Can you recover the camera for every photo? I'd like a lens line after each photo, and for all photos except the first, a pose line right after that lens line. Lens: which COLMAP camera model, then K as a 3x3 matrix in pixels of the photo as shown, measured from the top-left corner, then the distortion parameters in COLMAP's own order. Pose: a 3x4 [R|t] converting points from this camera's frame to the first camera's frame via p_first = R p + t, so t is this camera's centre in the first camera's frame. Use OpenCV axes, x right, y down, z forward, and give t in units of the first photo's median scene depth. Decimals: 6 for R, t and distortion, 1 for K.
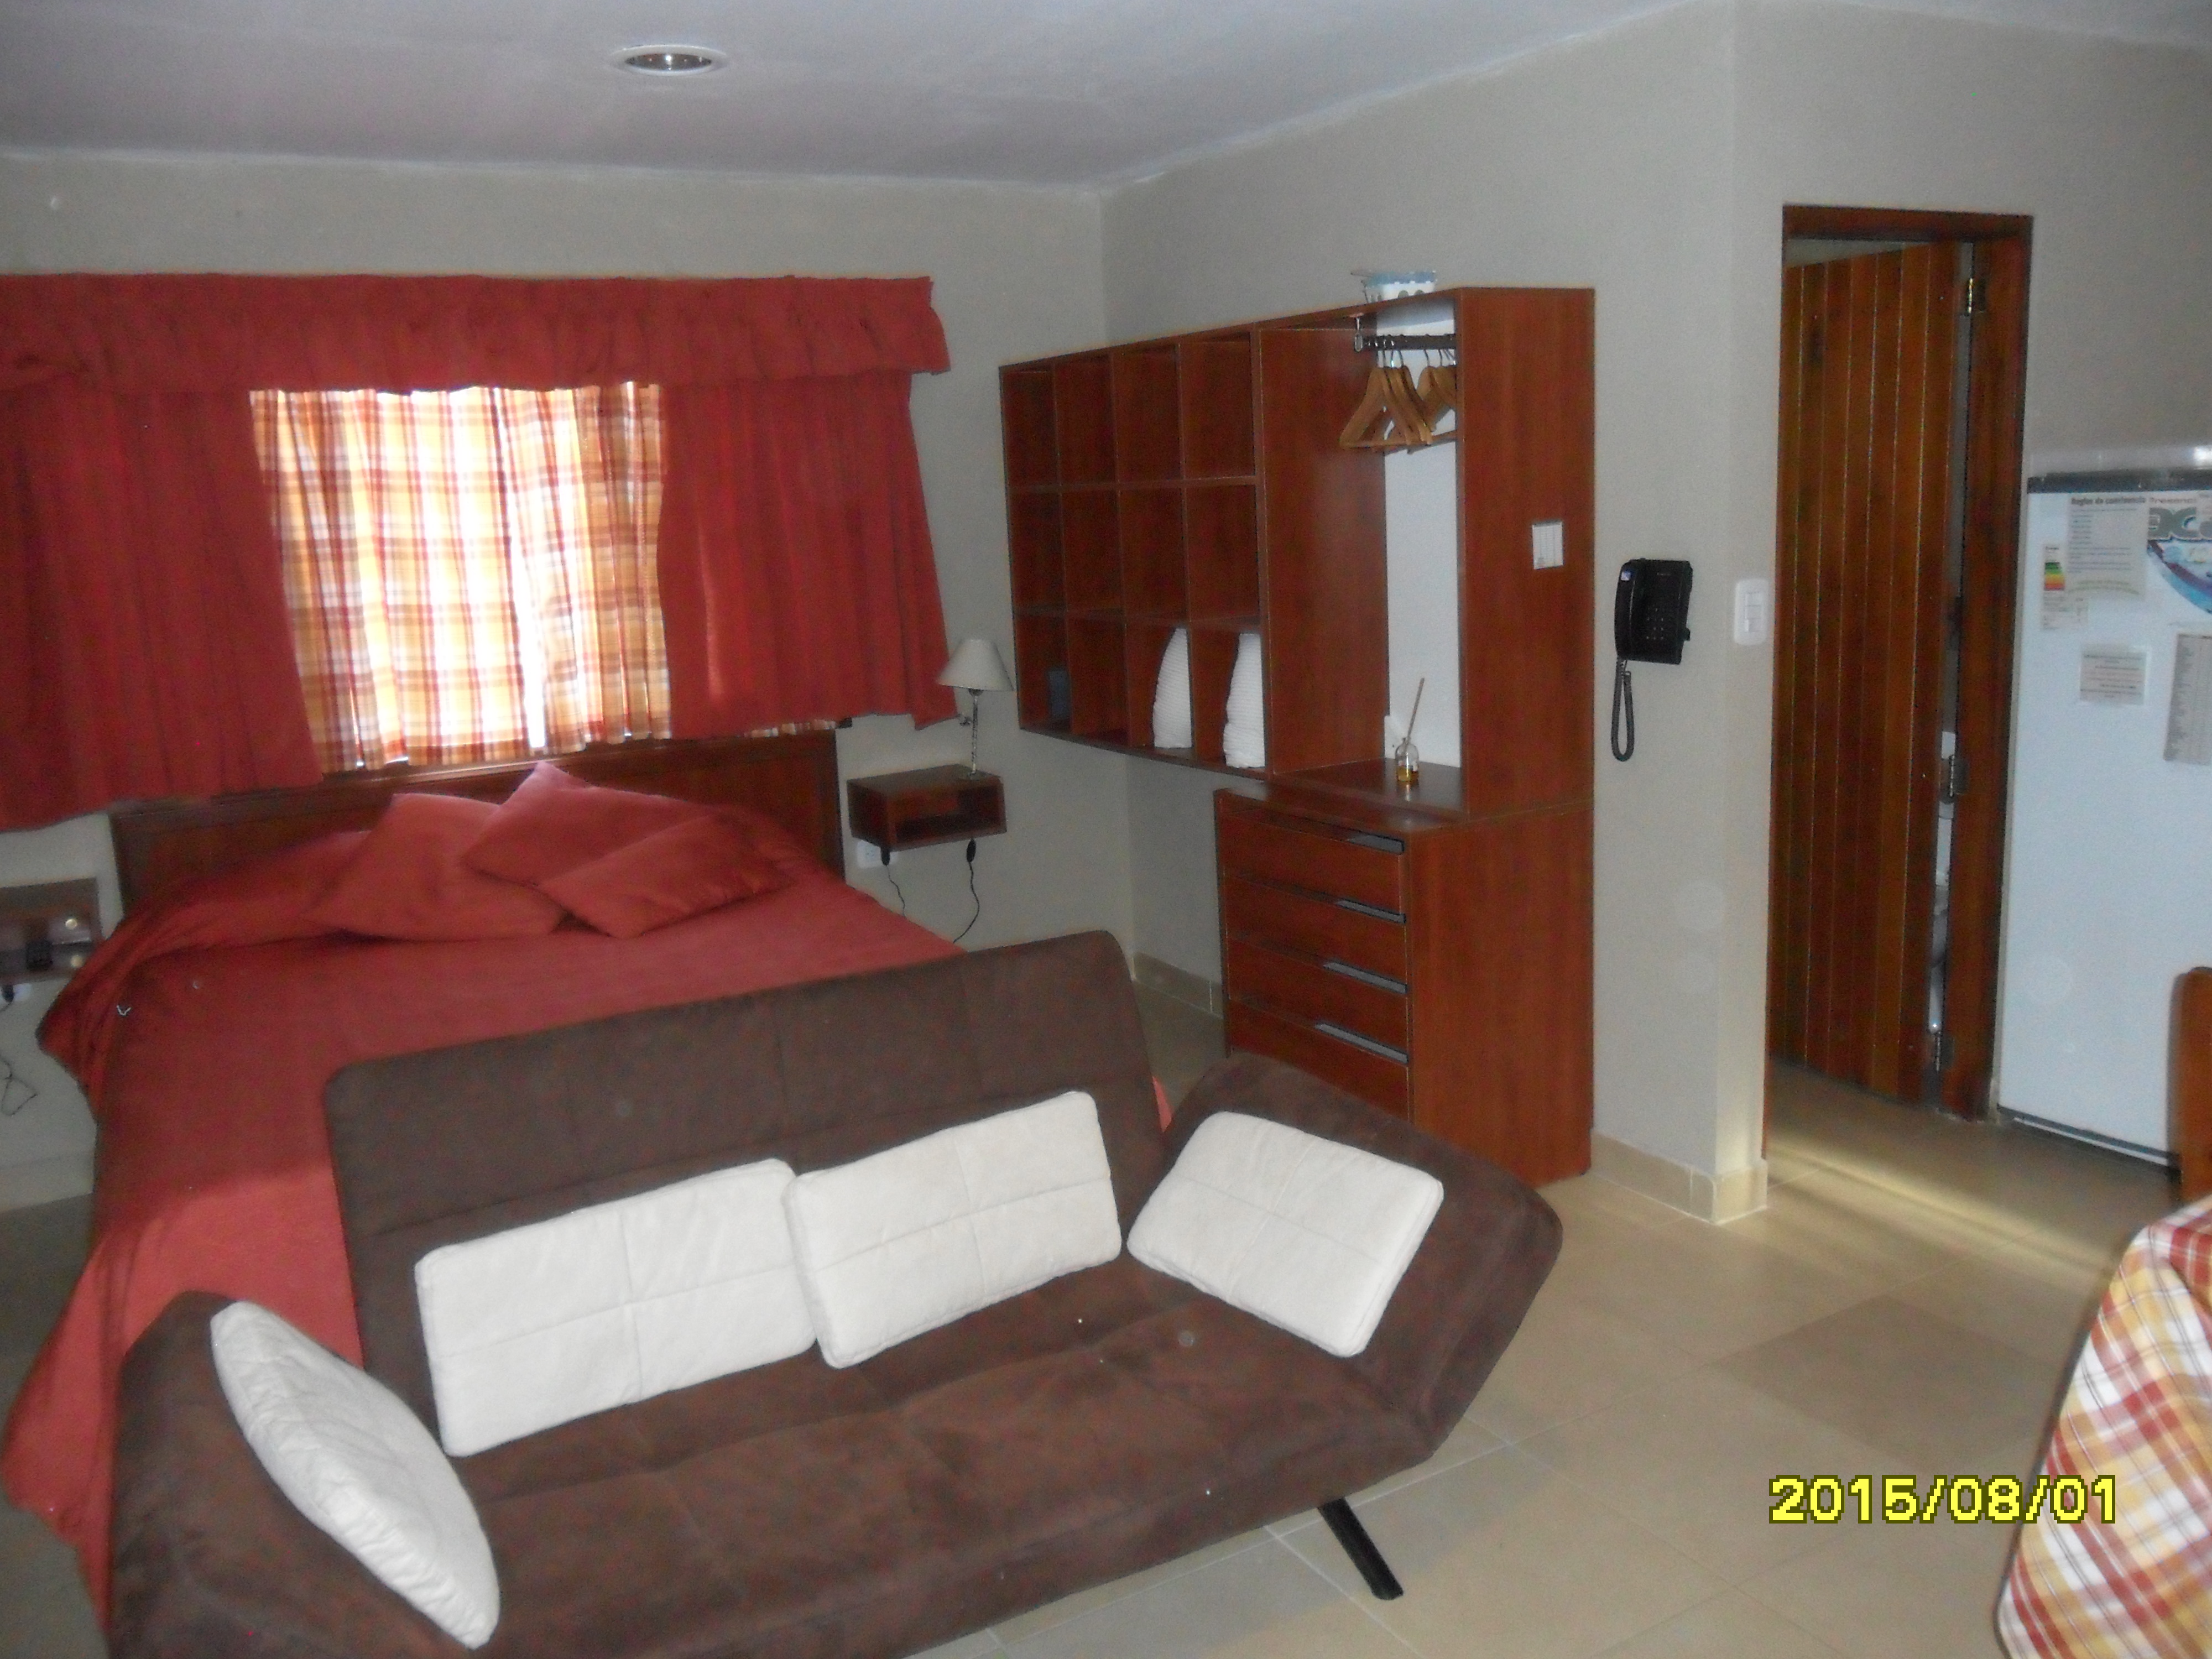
lens RADIAL K [[1785.8, 0, 1106.4], [0, 1785.8, 824.7], [0, 0, 1]] dist [-0.044685, 0.047119]
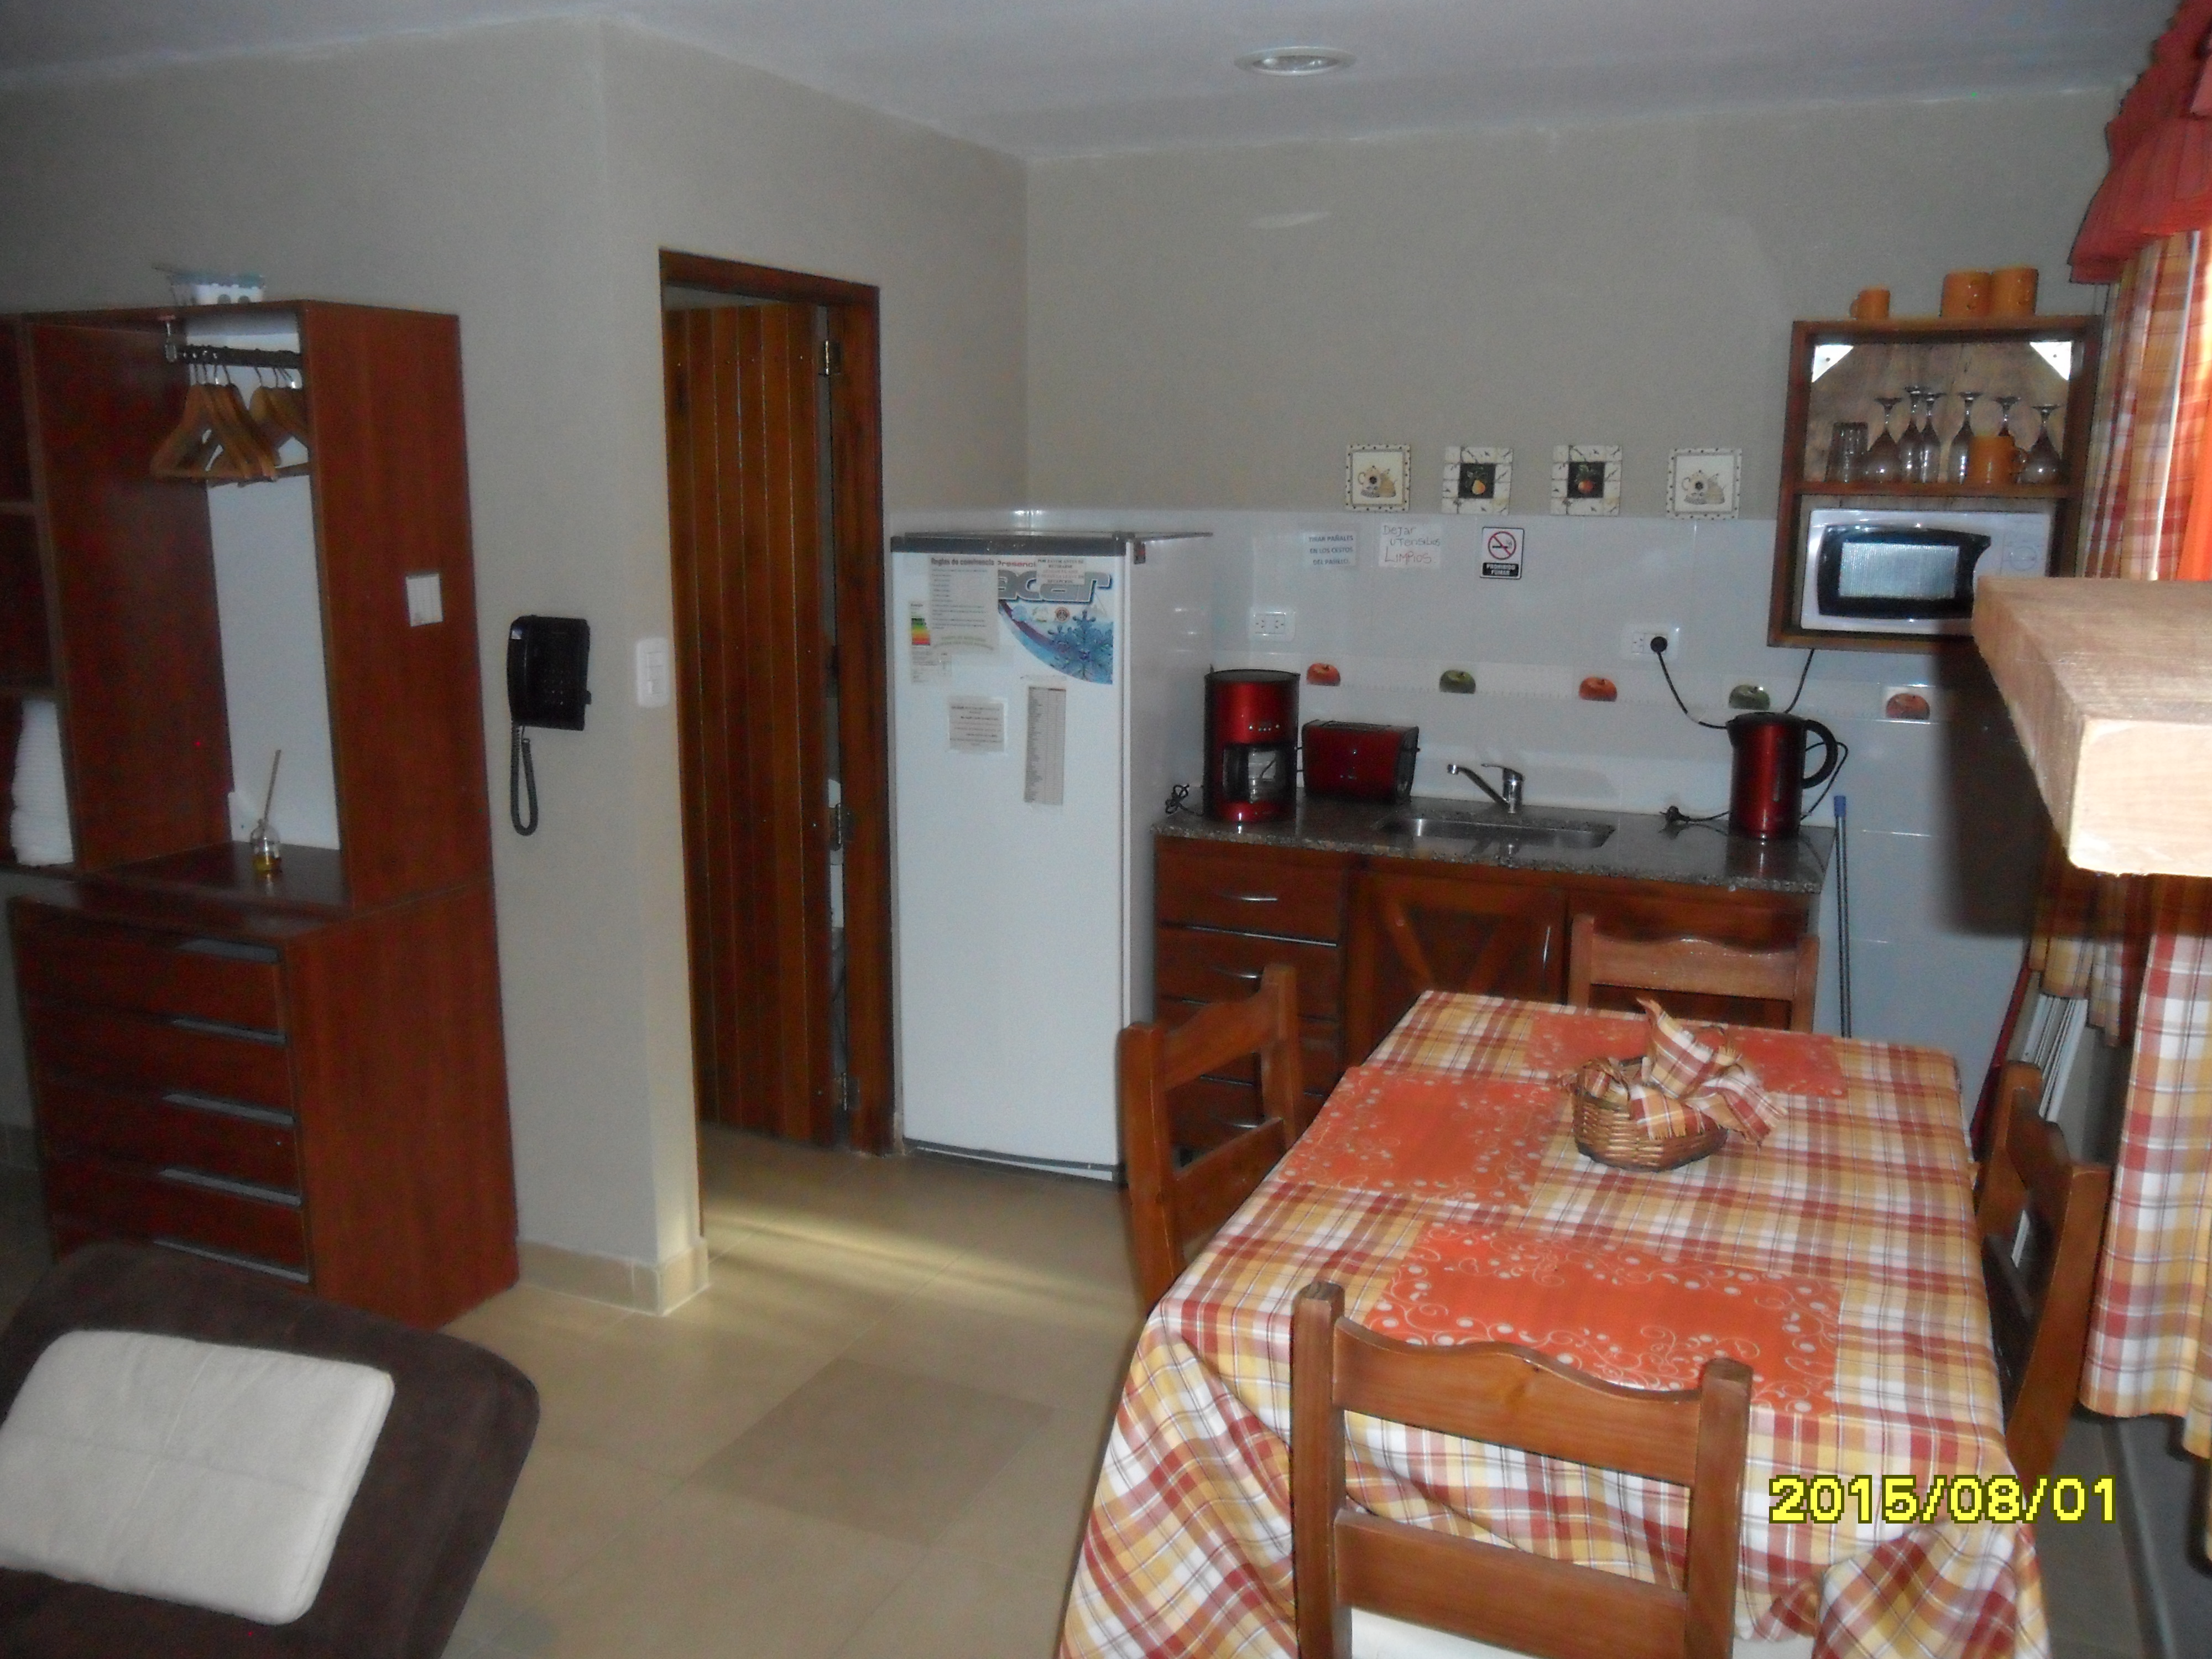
lens RADIAL K [[1785.8, 0, 1100.8], [0, 1785.8, 835.6], [0, 0, 1]] dist [-0.044685, 0.047119]
pose [[0.802910, -0.066822, 0.592343, -0.014180], [0.070650, 0.997361, 0.016746, -0.030059], [-0.591899, 0.028404, 0.805512, 0.087257]]
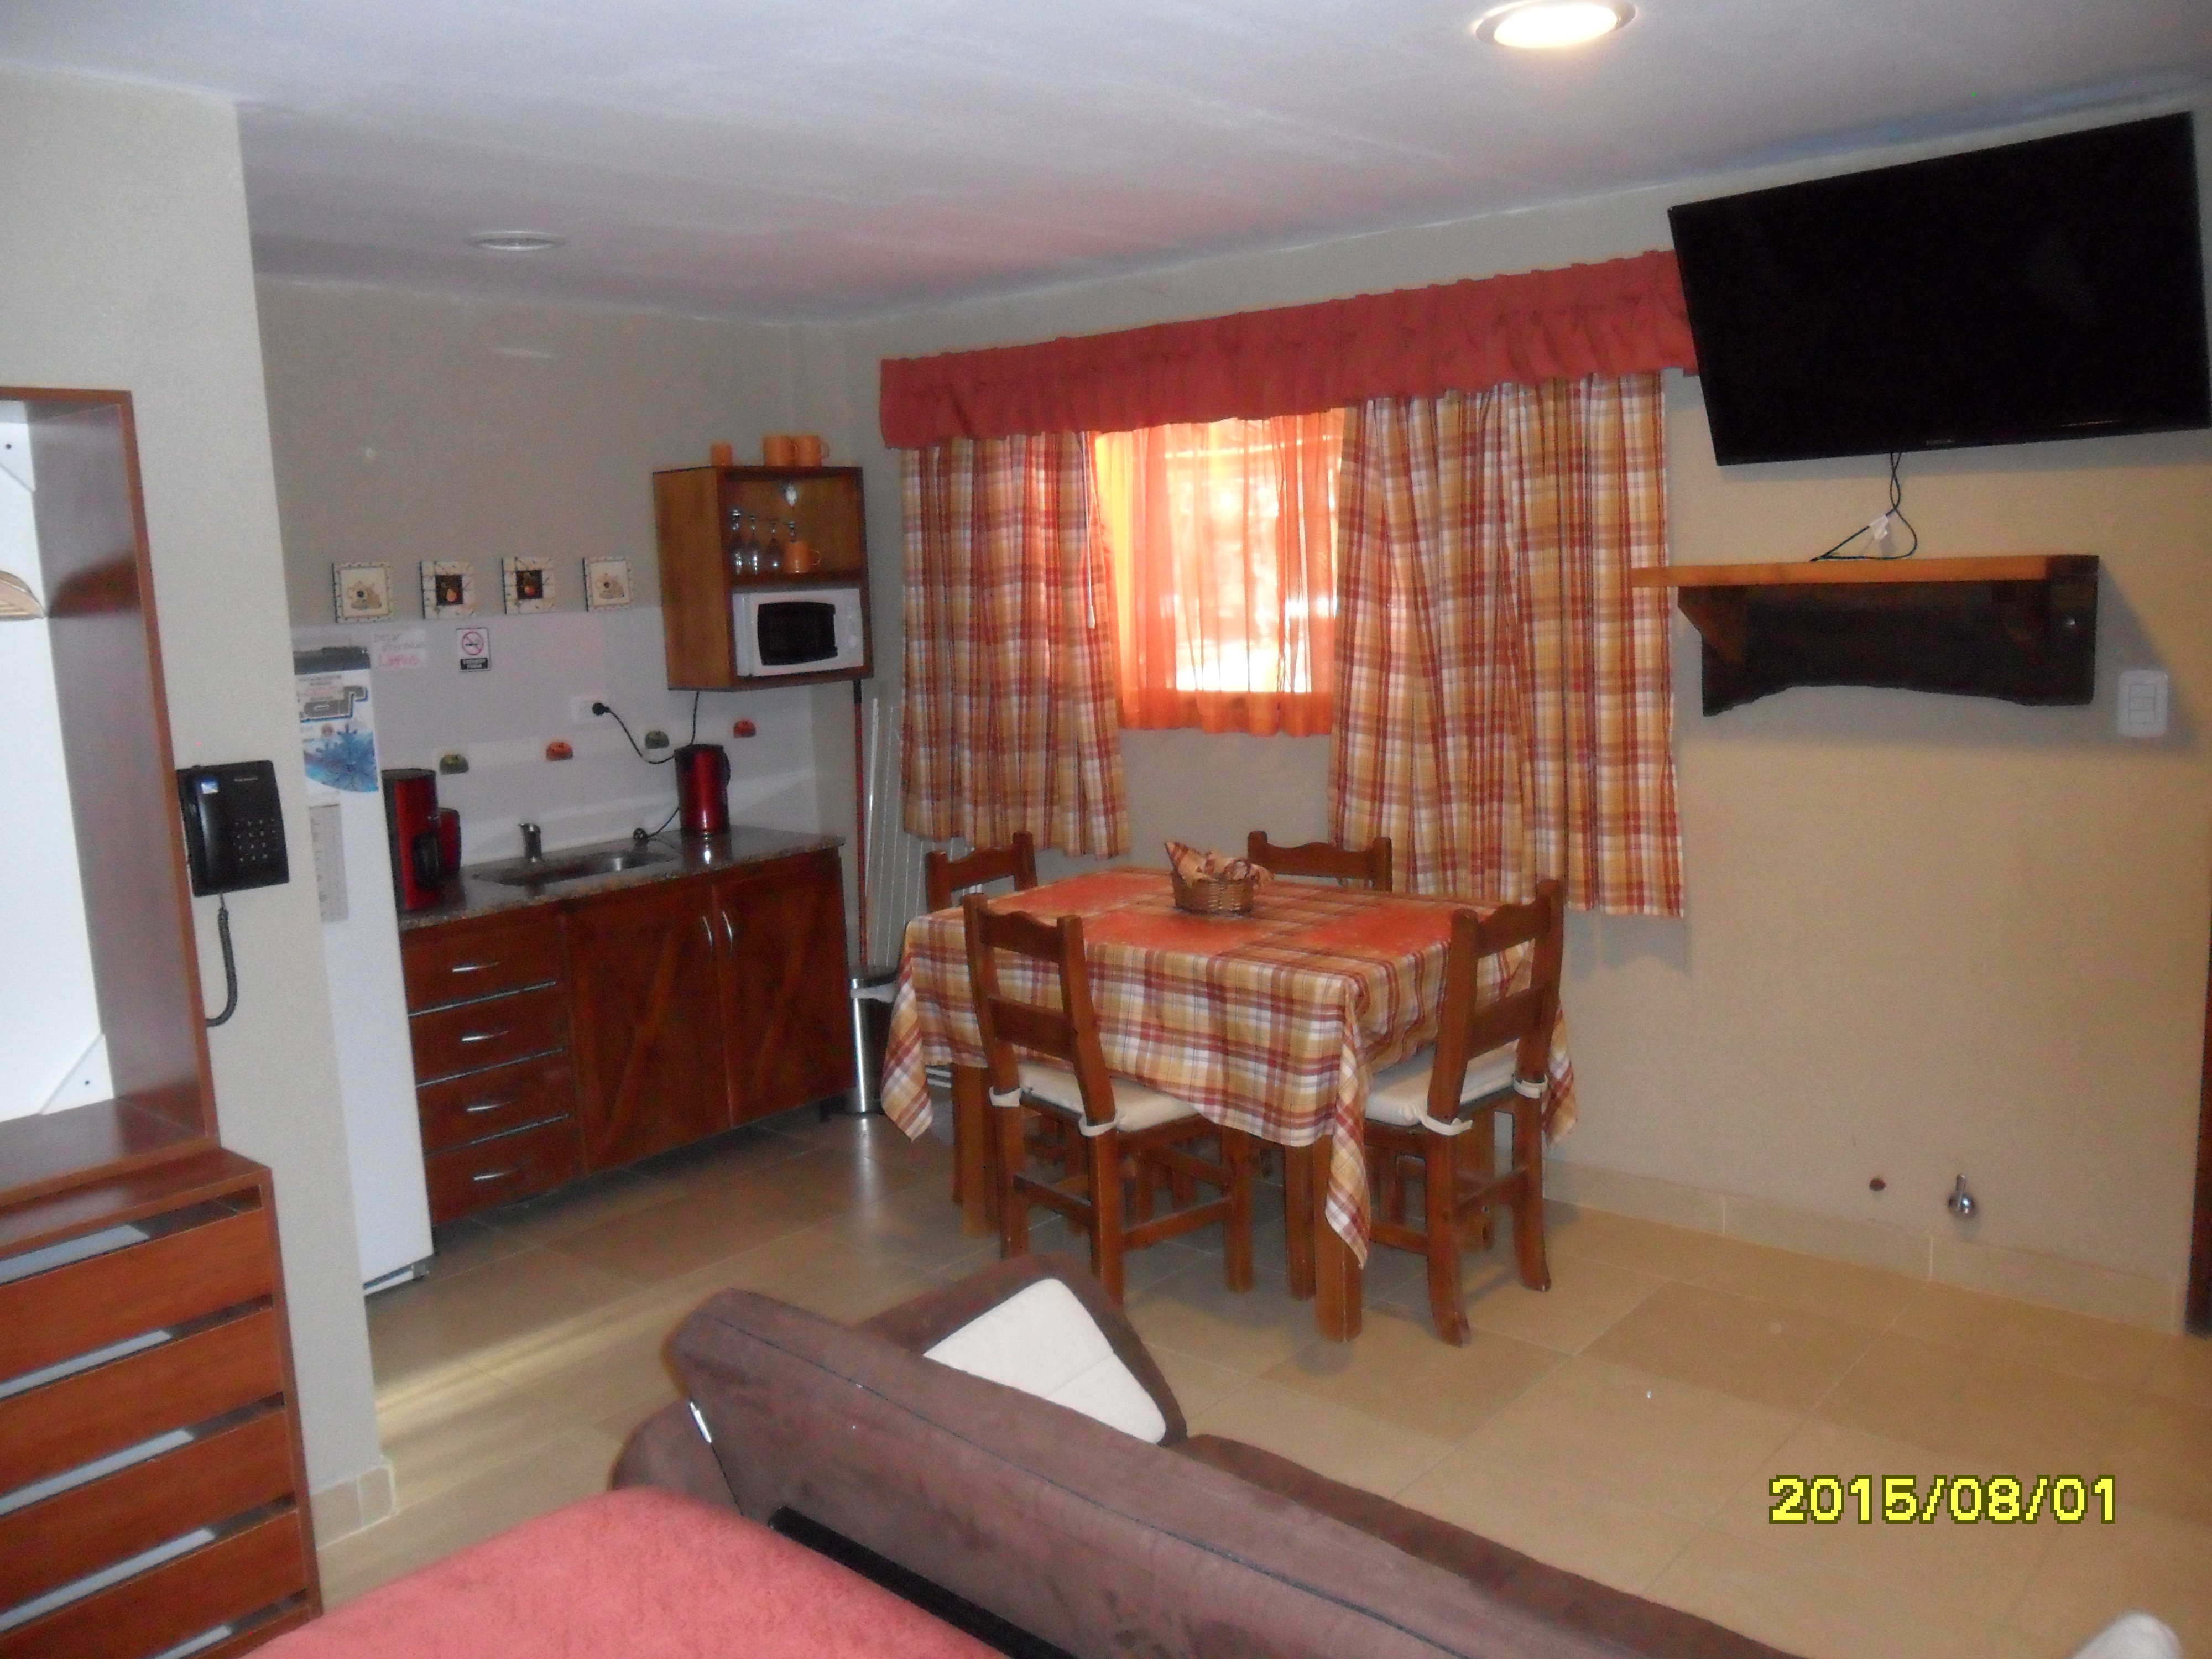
lens RADIAL K [[1785.8, 0, 1114.1], [0, 1785.8, 824.7], [0, 0, 1]] dist [-0.044685, 0.047119]
pose [[-0.320108, -0.079987, 0.943998, -0.542182], [0.237393, 0.957867, 0.161662, -0.147886], [-0.917156, 0.275848, -0.287633, 0.821190]]
